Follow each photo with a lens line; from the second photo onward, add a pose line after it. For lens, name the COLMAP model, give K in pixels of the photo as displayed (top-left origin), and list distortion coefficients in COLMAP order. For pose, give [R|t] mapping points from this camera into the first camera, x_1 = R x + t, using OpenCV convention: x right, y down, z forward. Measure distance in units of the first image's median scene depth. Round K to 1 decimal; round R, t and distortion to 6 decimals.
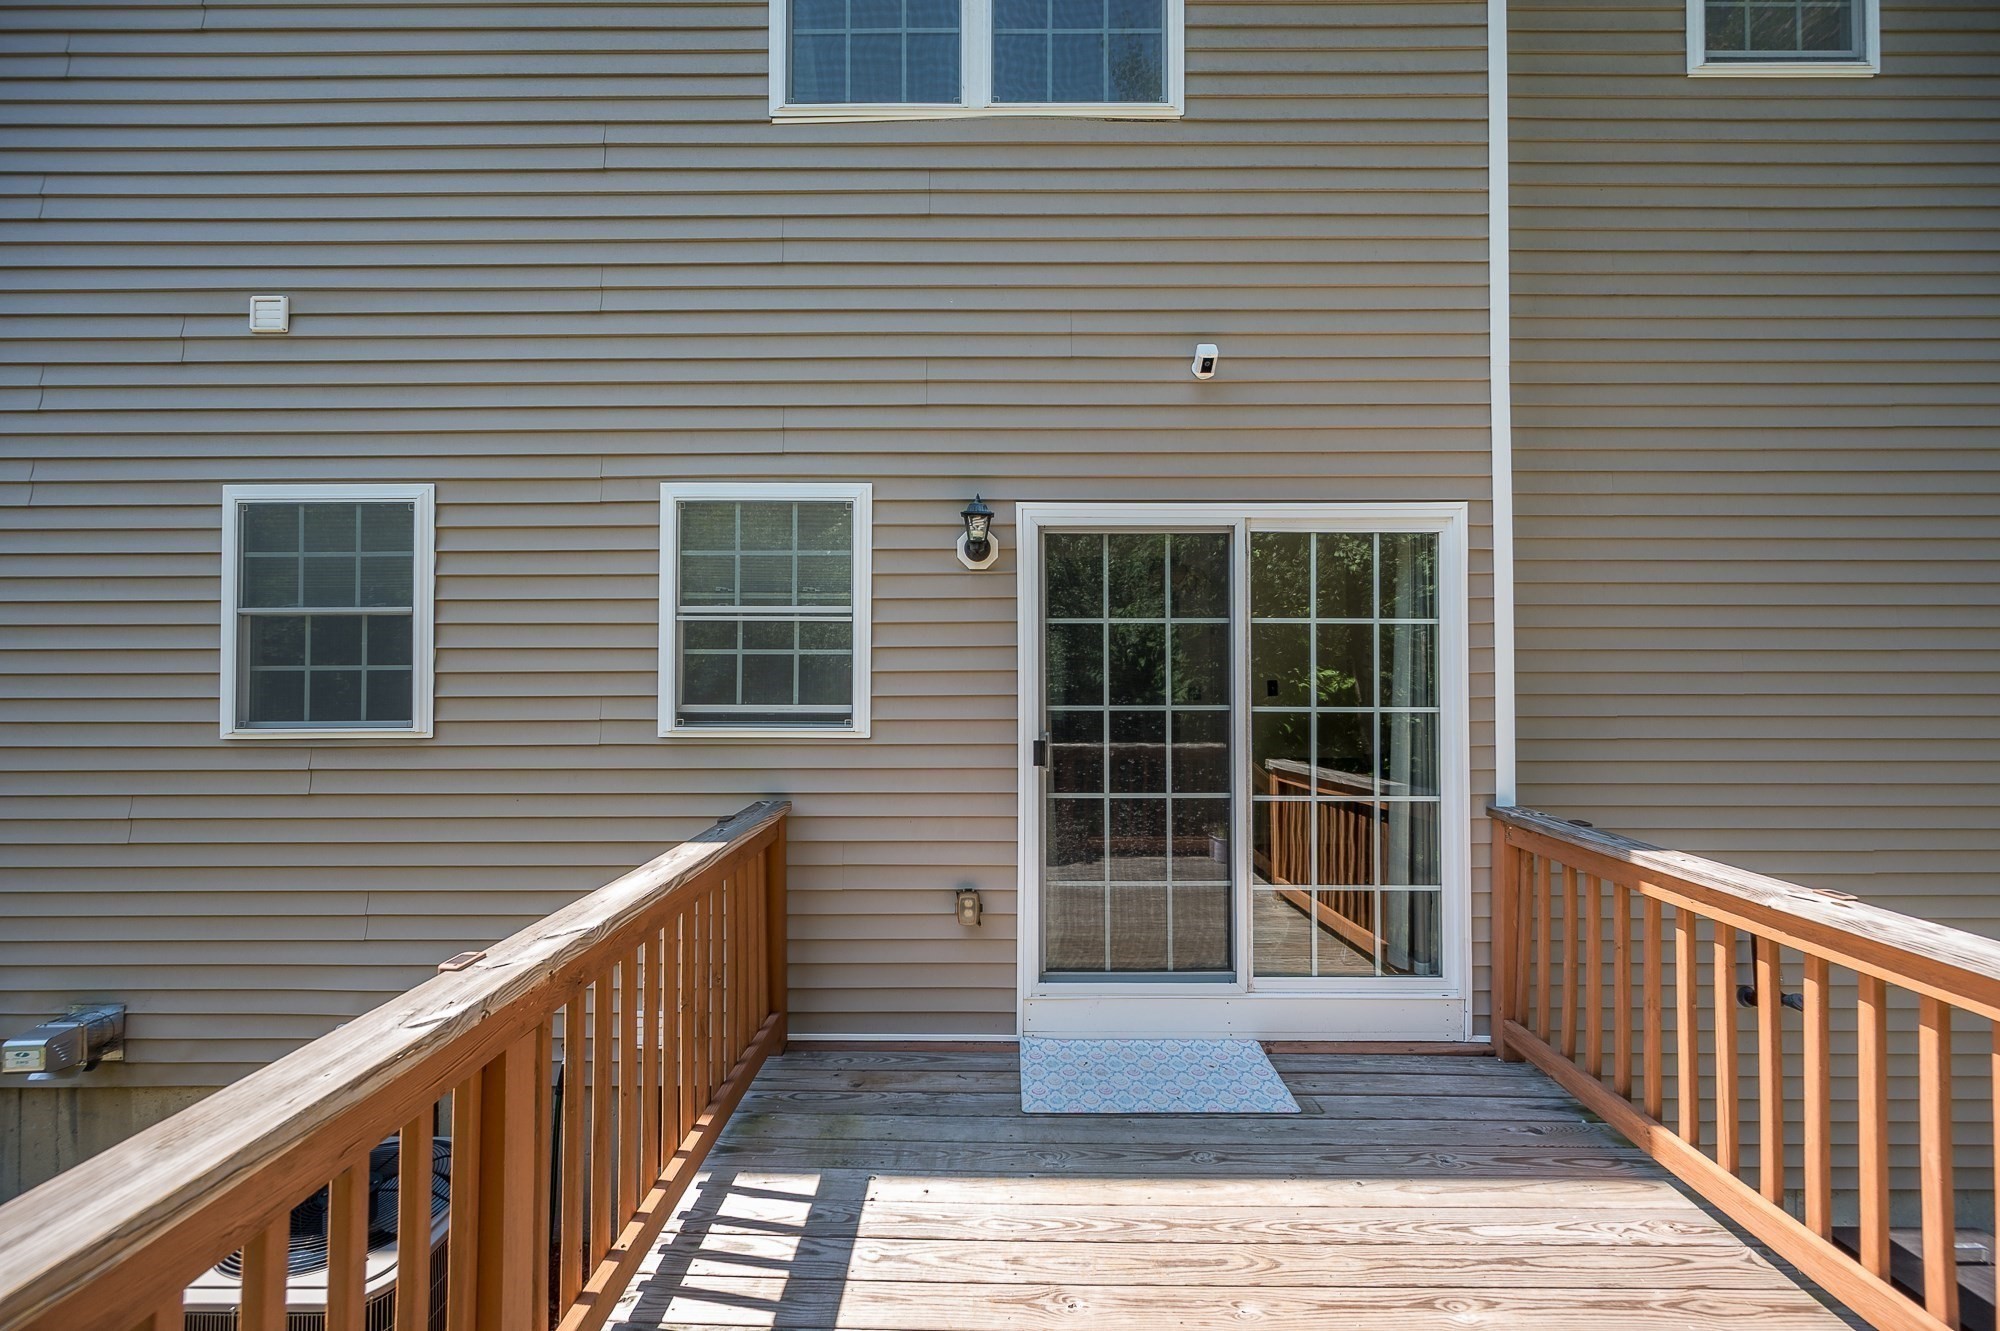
lens RADIAL K [[797.1, 0, 1002.7], [0, 797.1, 677.4], [0, 0, 1]] dist [-0.000163, -0.000072]
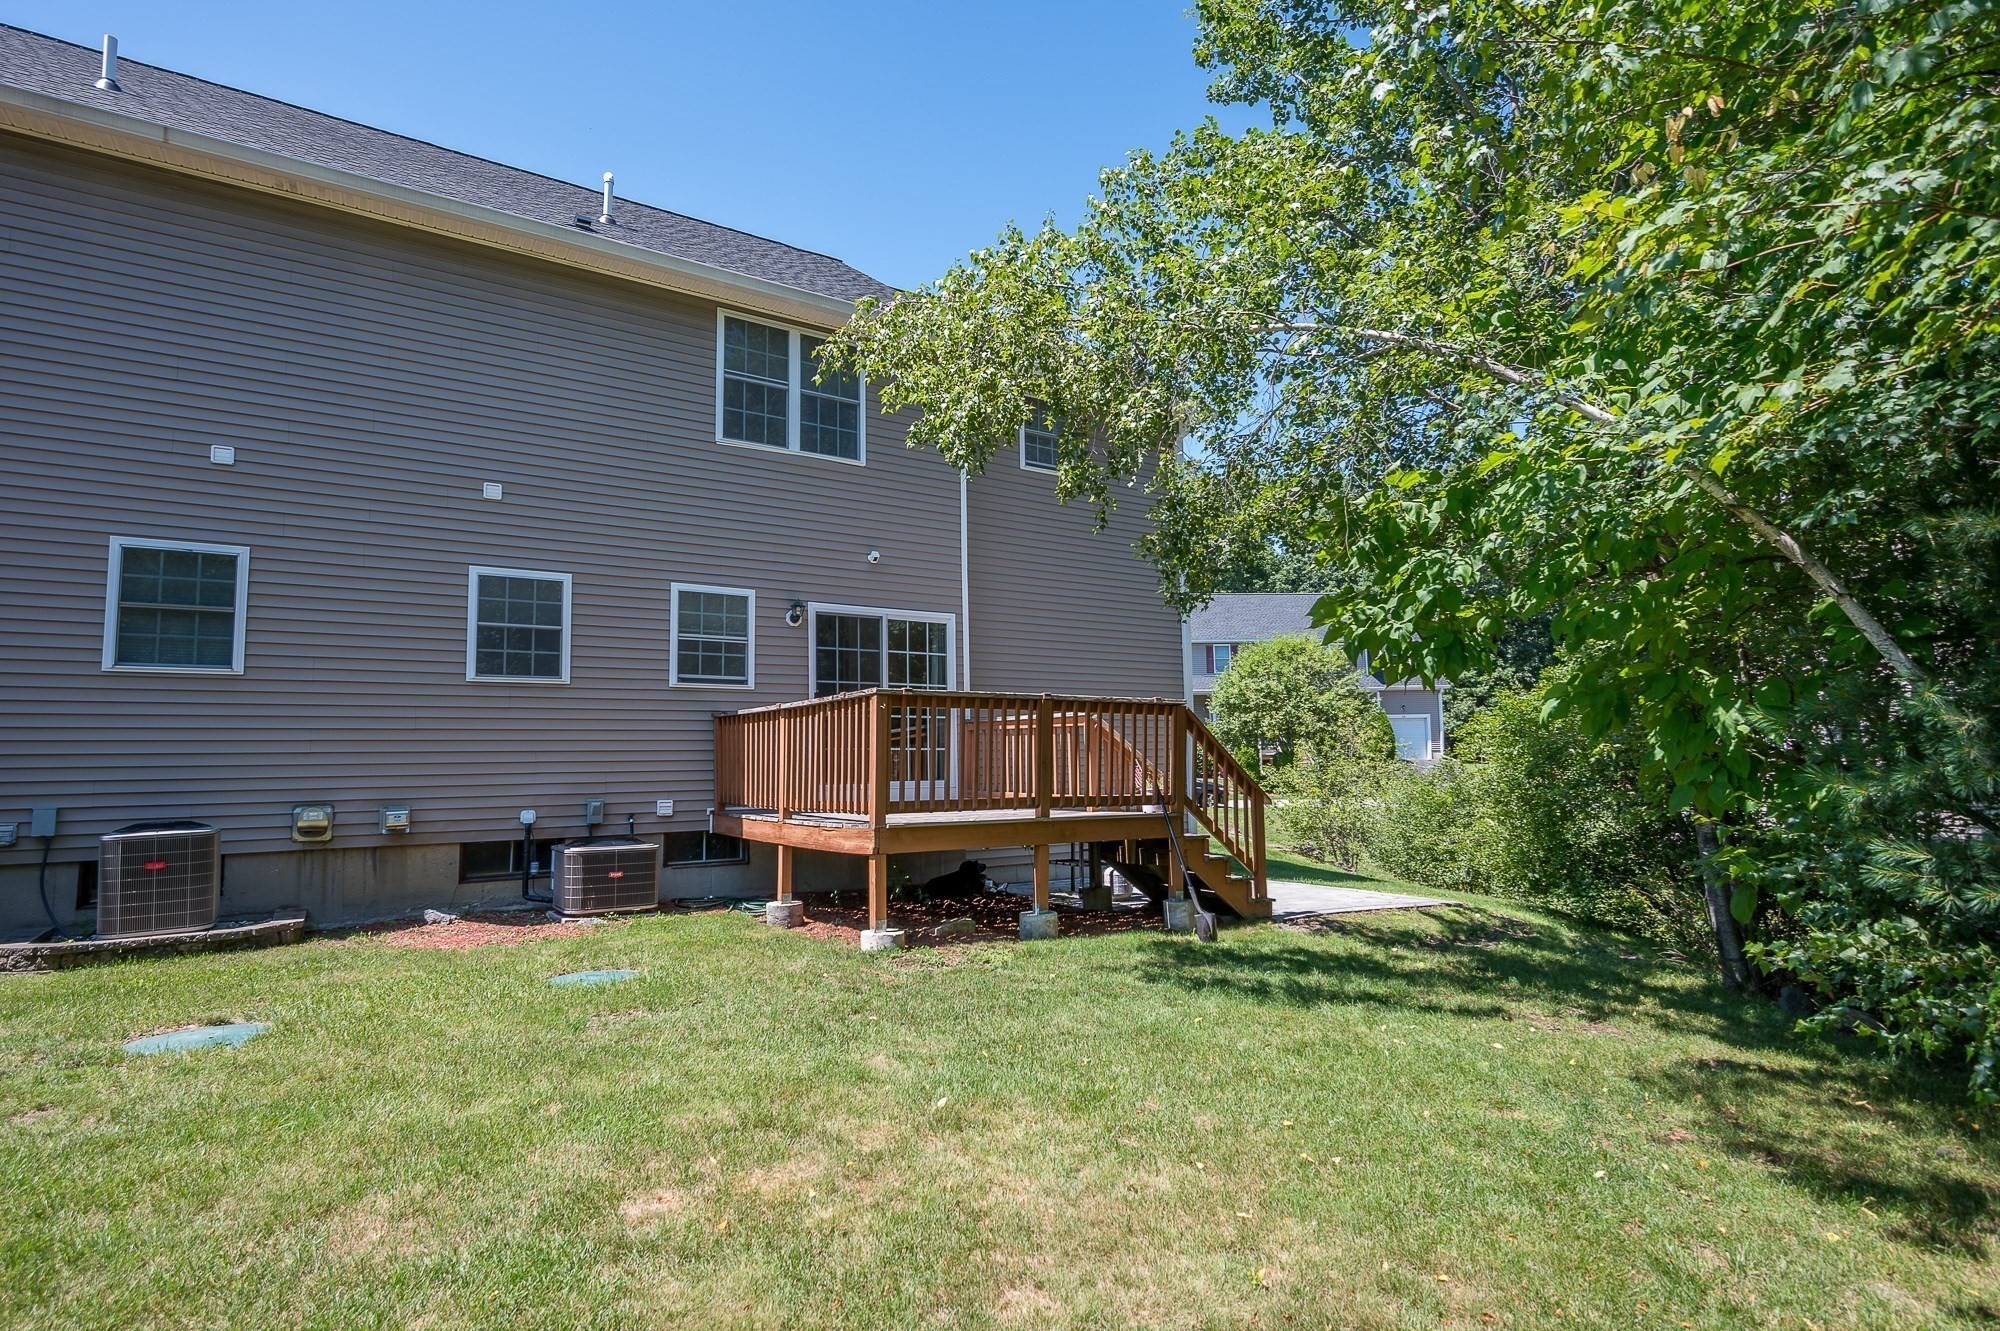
lens RADIAL K [[1037.9, 0, 1001.1], [0, 1037.9, 670.7], [0, 0, 1]] dist [0.000974, 0.000071]
pose [[0.828952, 0.039695, 0.557909, -1.349216], [0.011292, 0.996087, -0.087650, 0.312213], [-0.559205, 0.078958, 0.825261, -2.148954]]
